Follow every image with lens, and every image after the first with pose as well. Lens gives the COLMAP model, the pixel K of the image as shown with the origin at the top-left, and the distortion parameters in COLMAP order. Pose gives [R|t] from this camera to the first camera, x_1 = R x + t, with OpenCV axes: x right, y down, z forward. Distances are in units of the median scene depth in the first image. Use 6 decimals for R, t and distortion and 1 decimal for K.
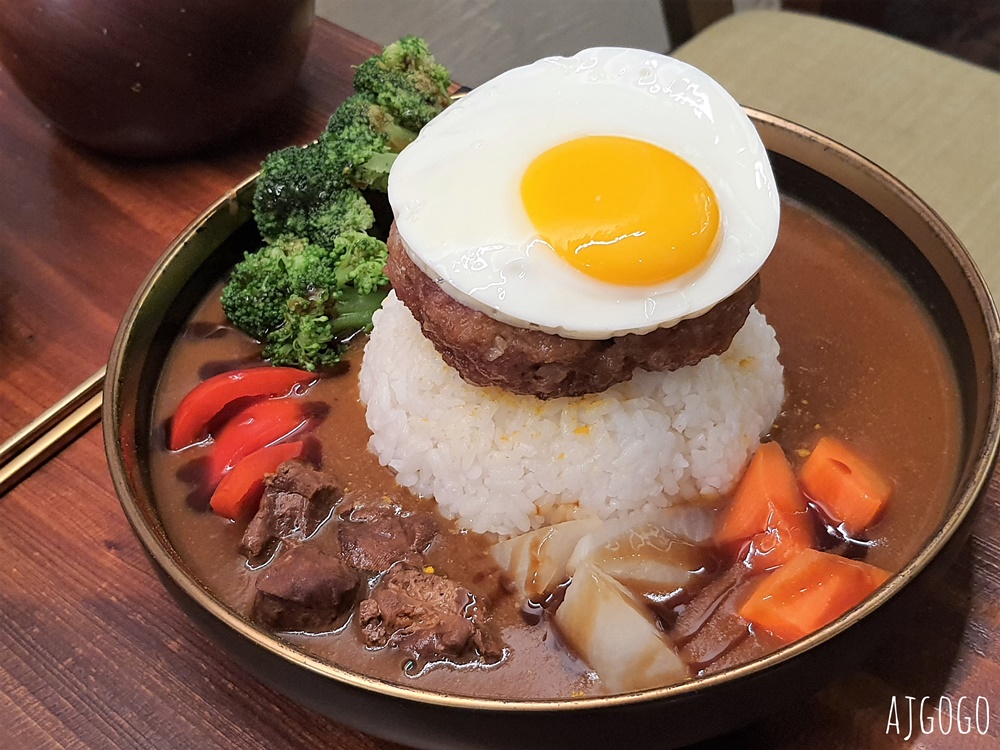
lens RADIAL K [[1489.0, 0, 500.0], [0, 1489.0, 375.0], [0, 0, 1]] dist [0.094886, -0.058566]
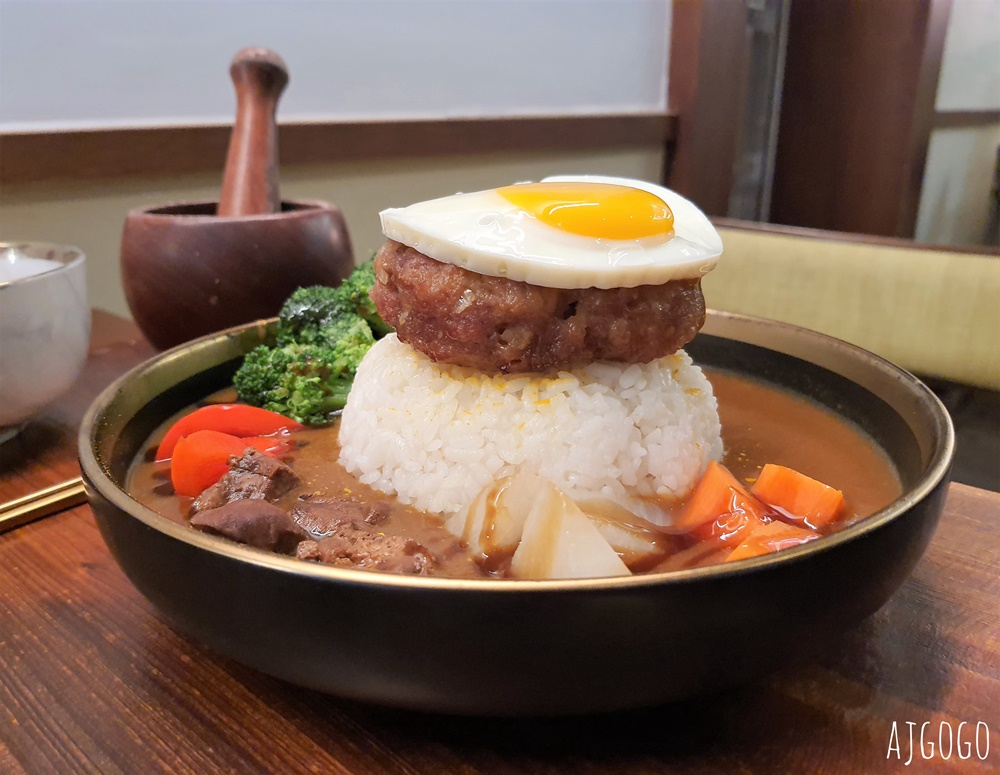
lens RADIAL K [[809.5, 0, 480.3], [0, 809.5, 421.8], [0, 0, 1]] dist [0.044524, -0.122968]
pose [[0.998380, 0.056361, -0.007826, 0.016387], [-0.054384, 0.904679, -0.422610, 0.271624], [-0.016738, 0.422351, 0.906278, 0.480033]]
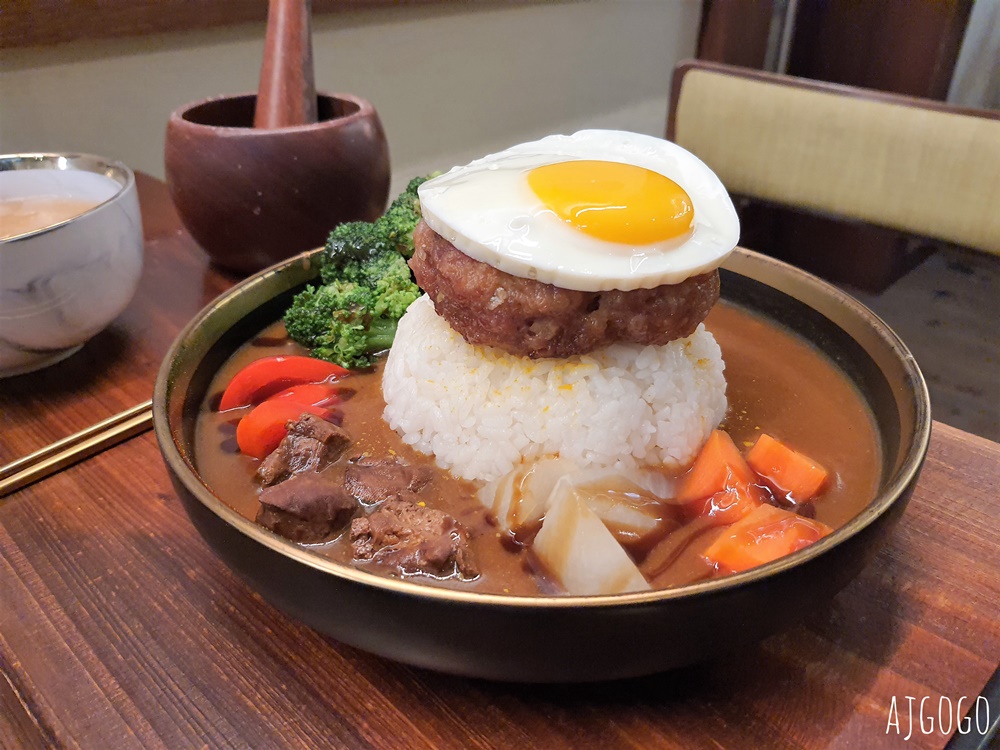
lens RADIAL K [[772.3, 0, 503.1], [0, 772.3, 394.3], [0, 0, 1]] dist [0.095450, -0.227164]
pose [[0.997160, 0.075305, -0.000522, 0.007393], [-0.073337, 0.969477, -0.233956, 0.175581], [-0.017112, 0.233330, 0.972247, 0.404648]]
